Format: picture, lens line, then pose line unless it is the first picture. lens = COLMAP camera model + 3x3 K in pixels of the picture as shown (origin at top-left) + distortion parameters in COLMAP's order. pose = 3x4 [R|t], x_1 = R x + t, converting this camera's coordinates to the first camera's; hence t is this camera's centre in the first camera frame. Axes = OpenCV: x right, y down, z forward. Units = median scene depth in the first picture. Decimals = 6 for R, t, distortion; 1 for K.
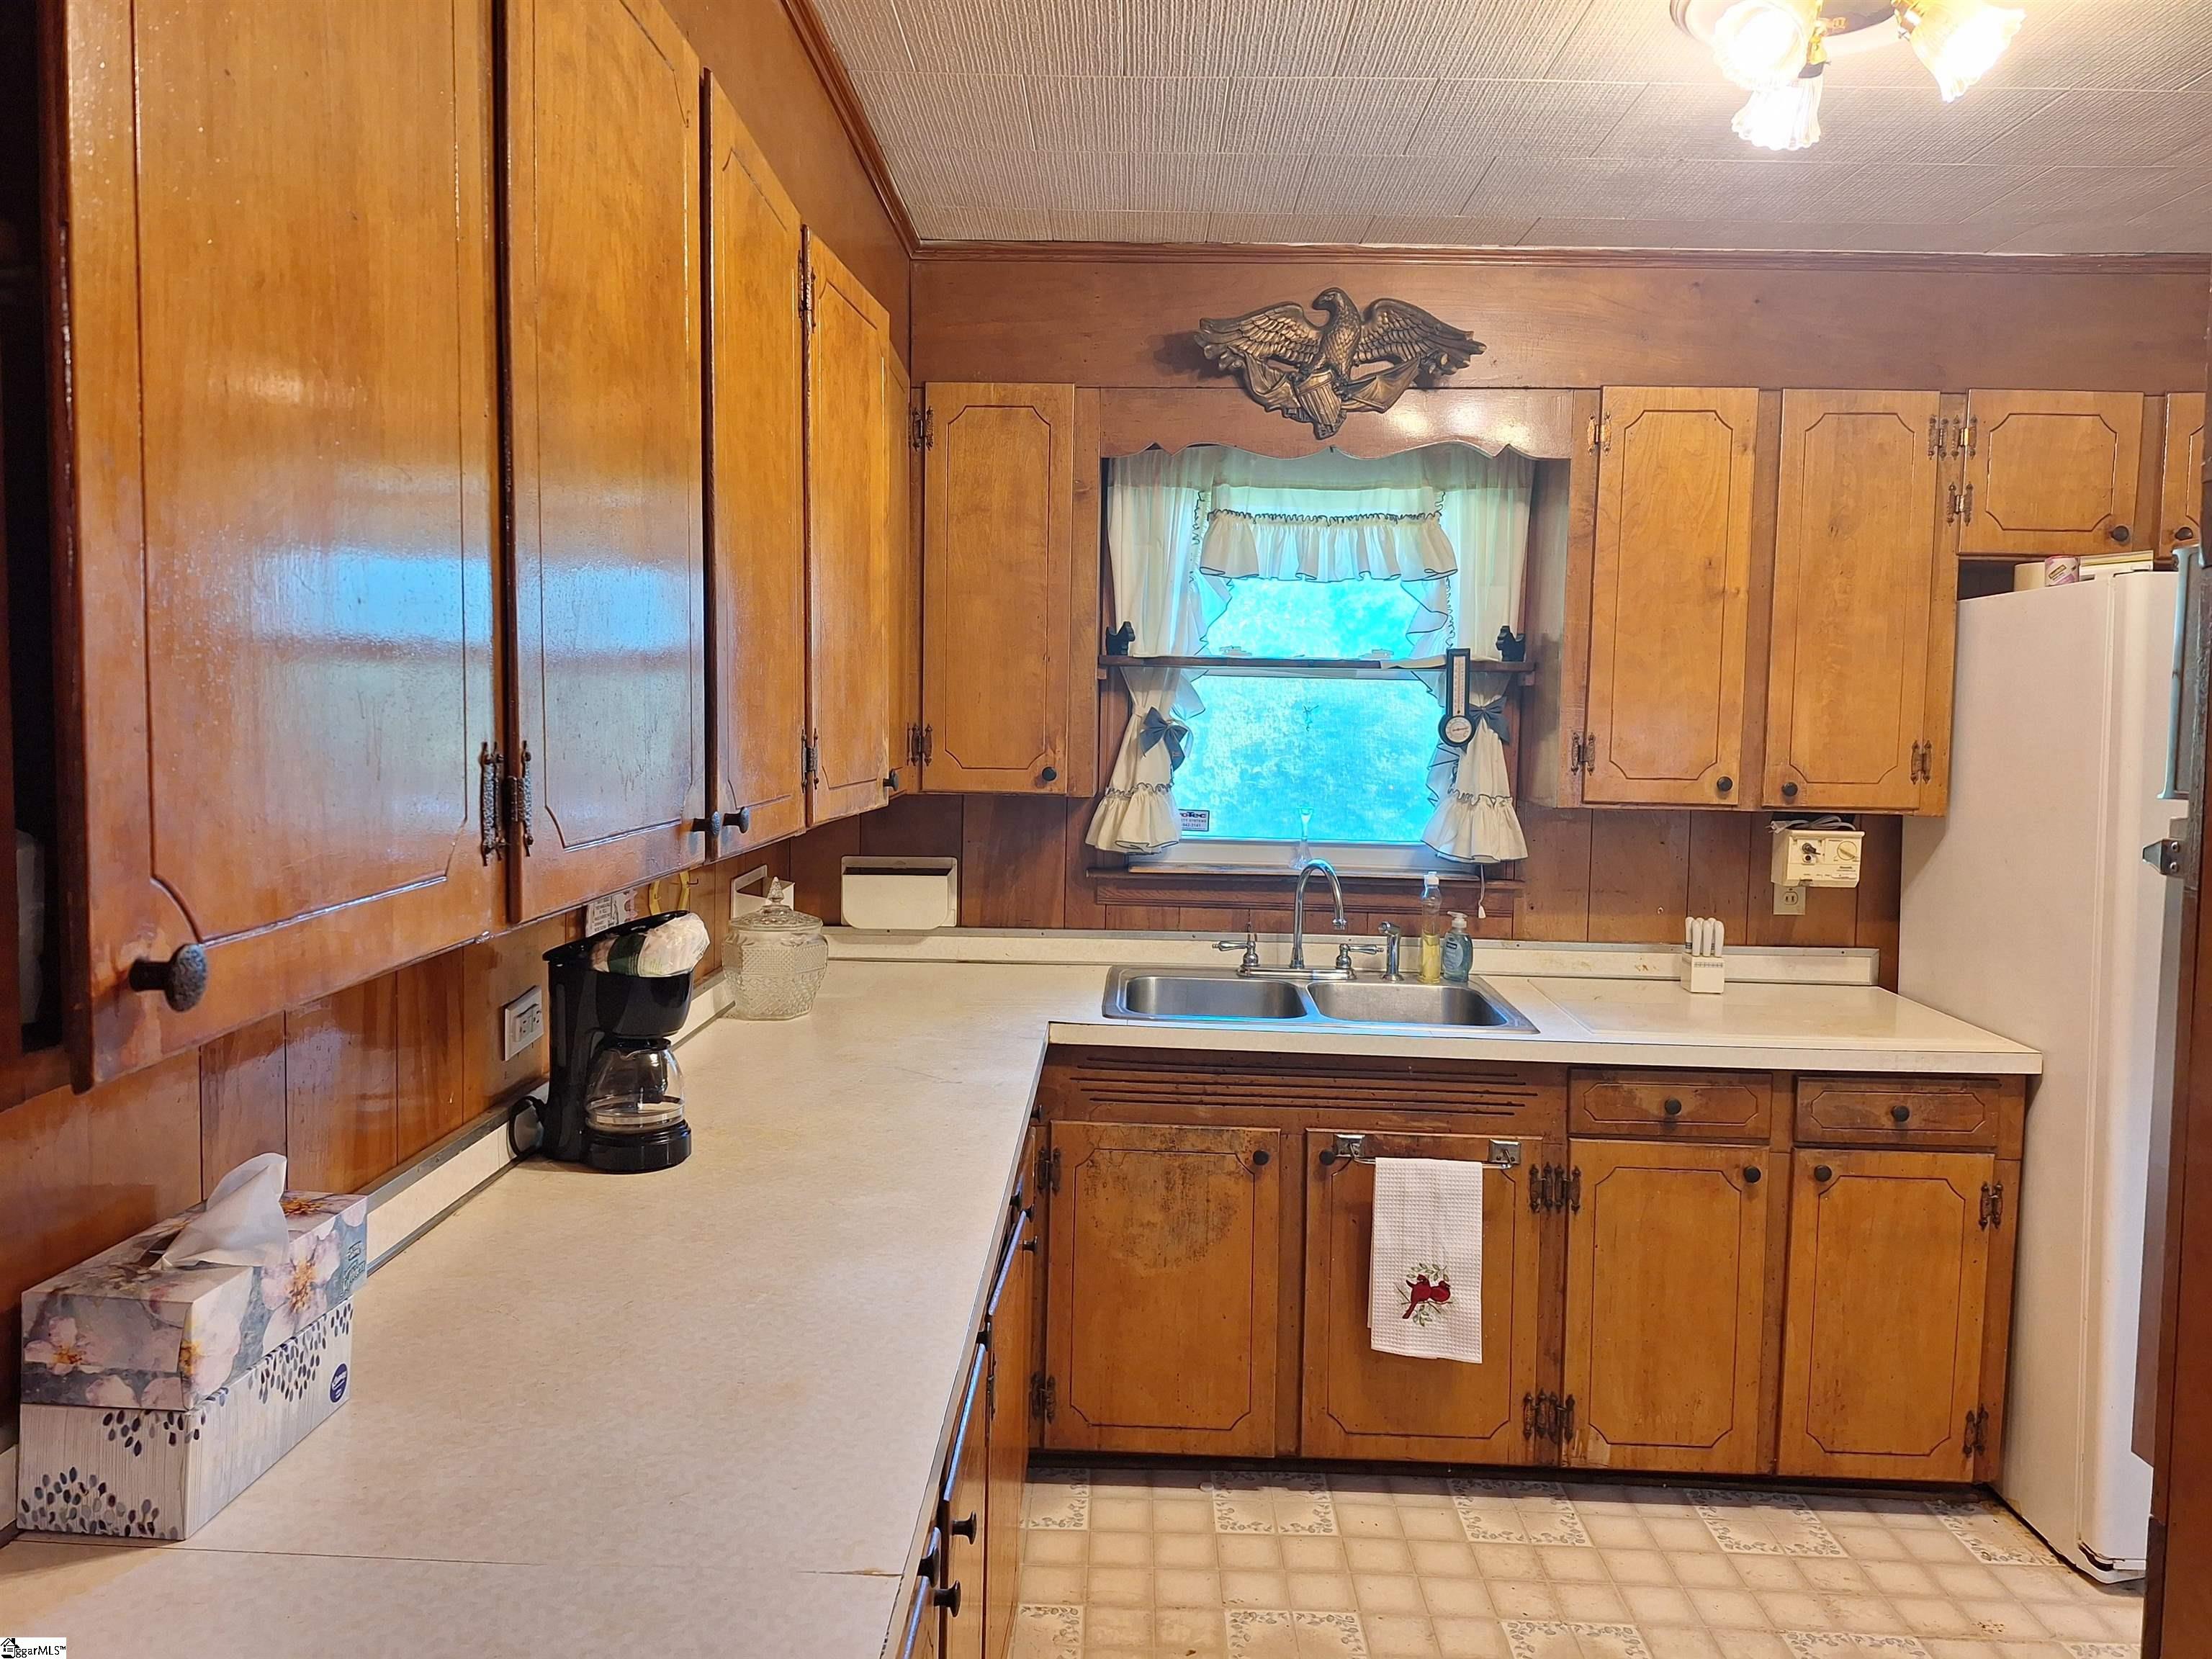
lens RADIAL K [[1609.2, 0, 1112.9], [0, 1609.2, 772.8], [0, 0, 1]] dist [0.155130, -0.257328]
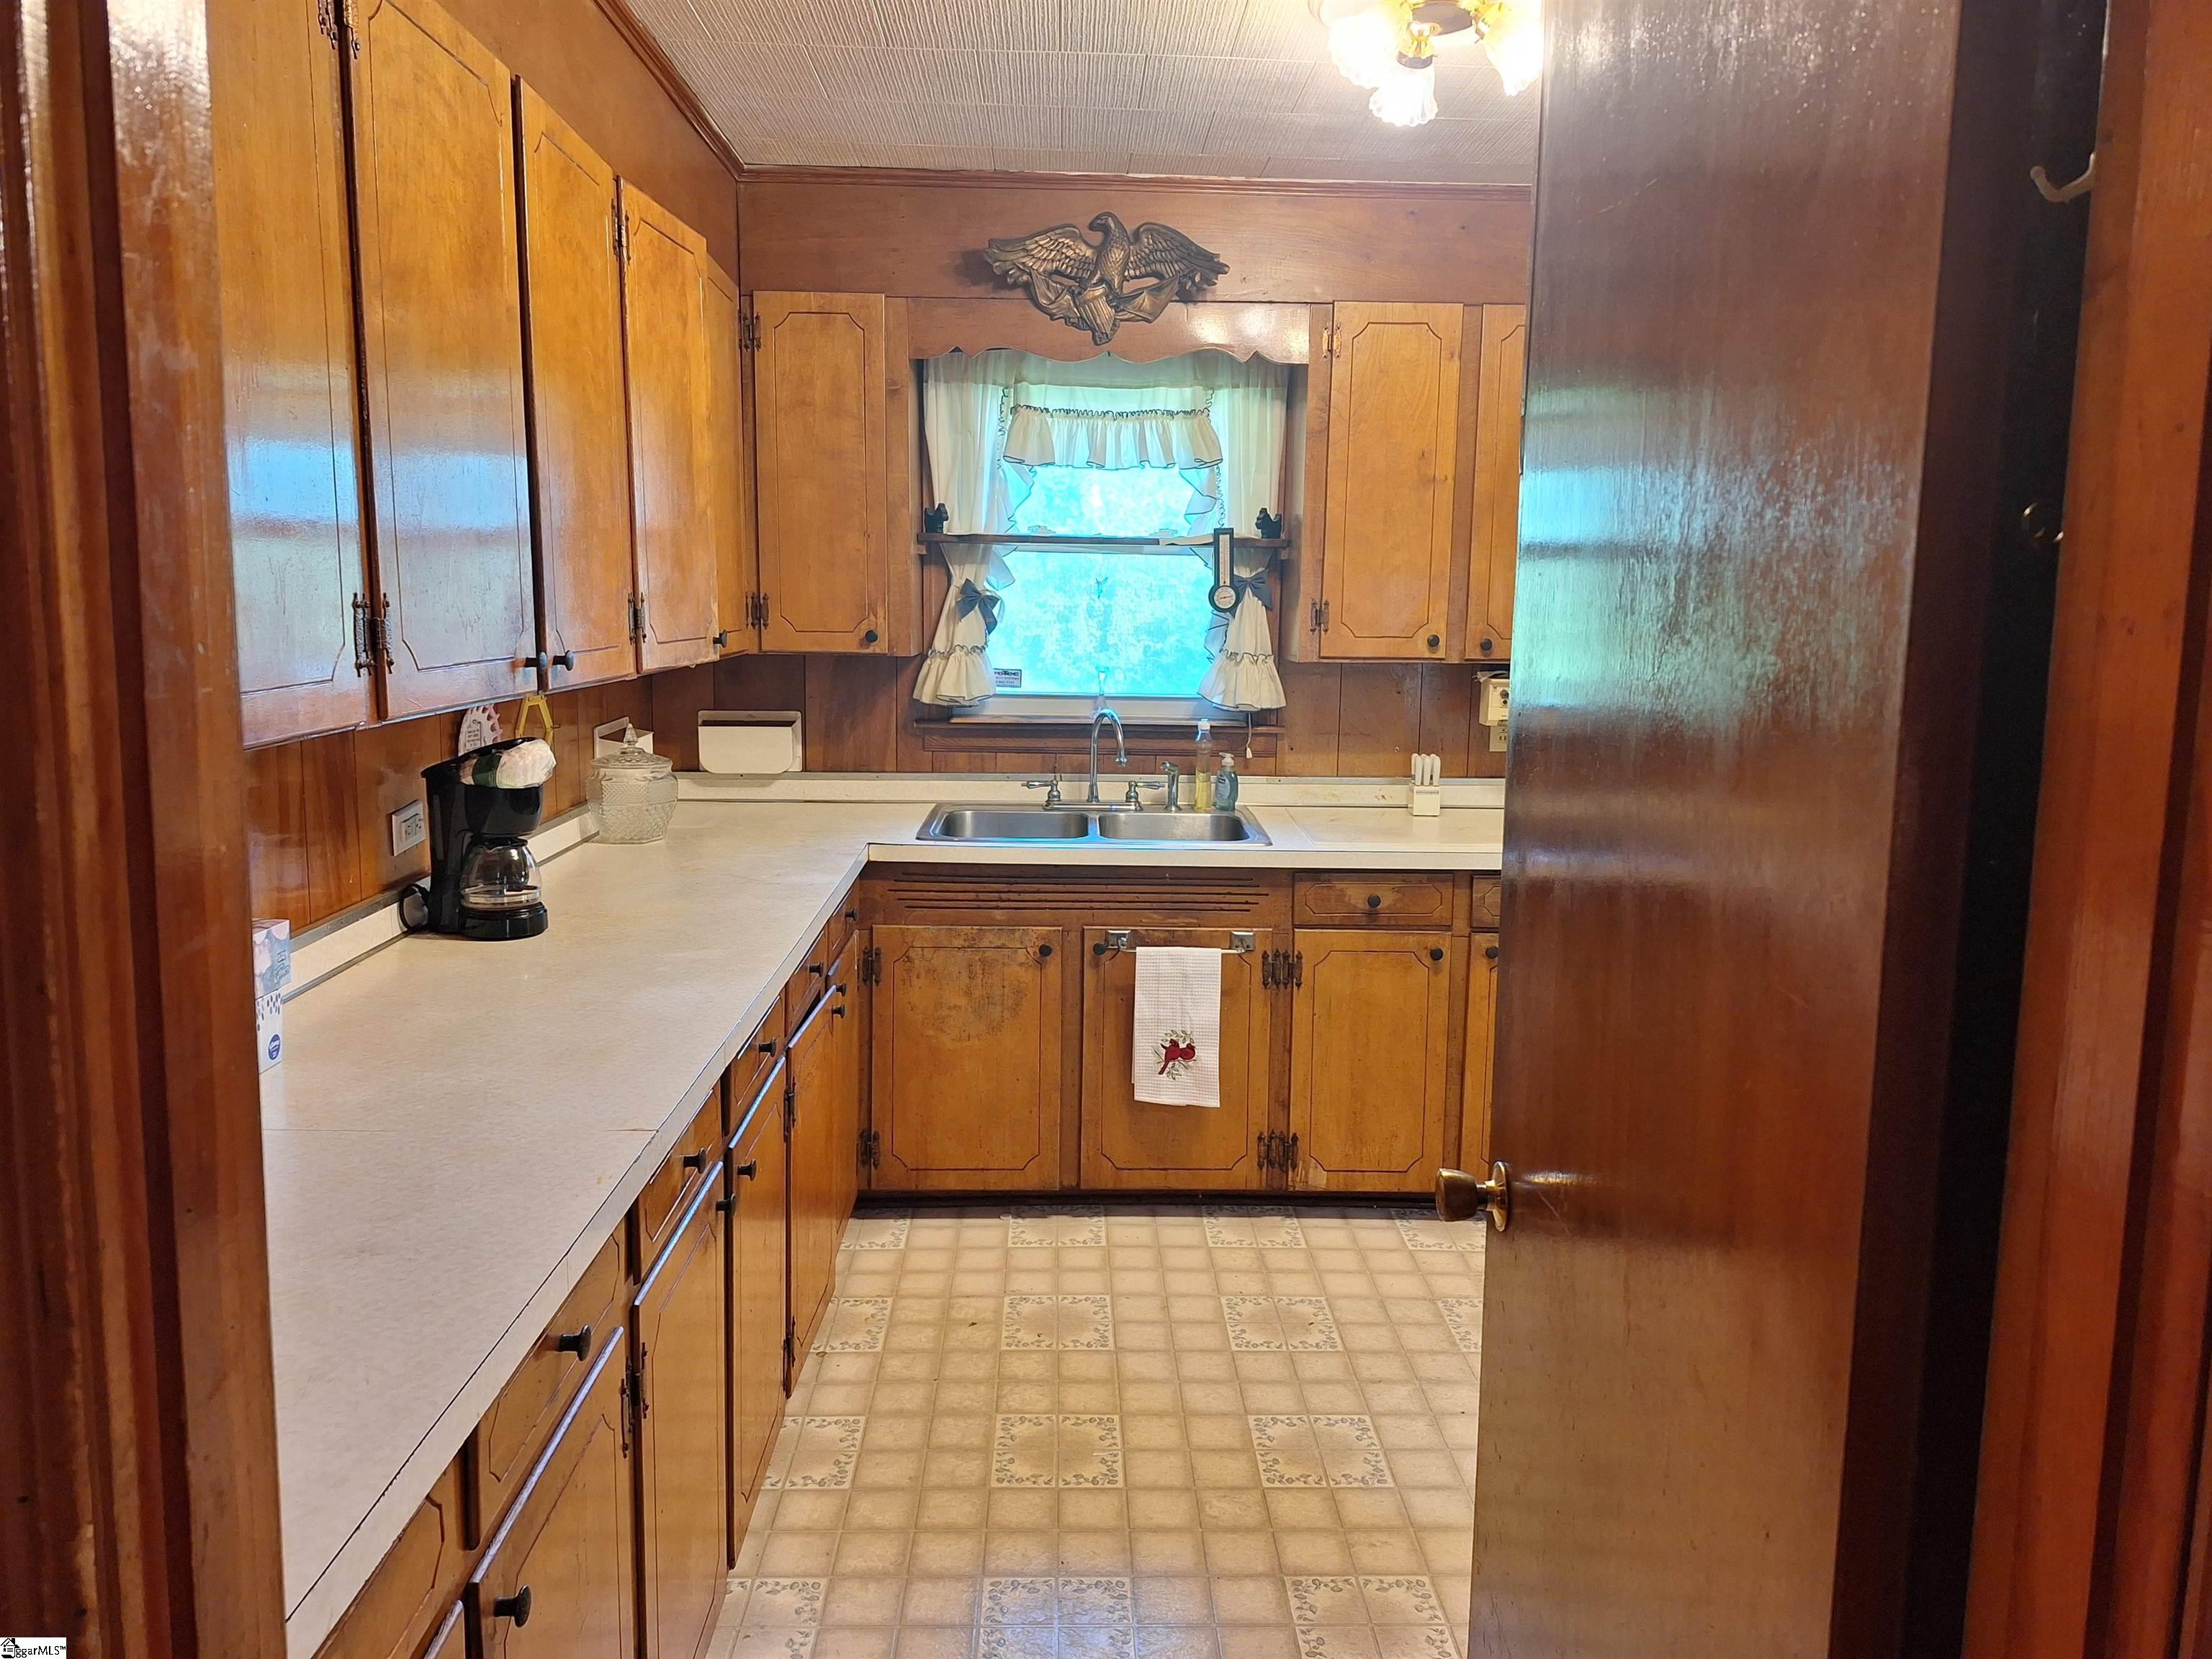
lens RADIAL K [[1609.2, 0, 1112.9], [0, 1609.2, 772.8], [0, 0, 1]] dist [0.155130, -0.257328]
pose [[0.998812, -0.010111, 0.047671, 0.083315], [0.006521, 0.997172, 0.074867, 0.013603], [-0.048294, -0.074467, 0.996053, -0.192040]]
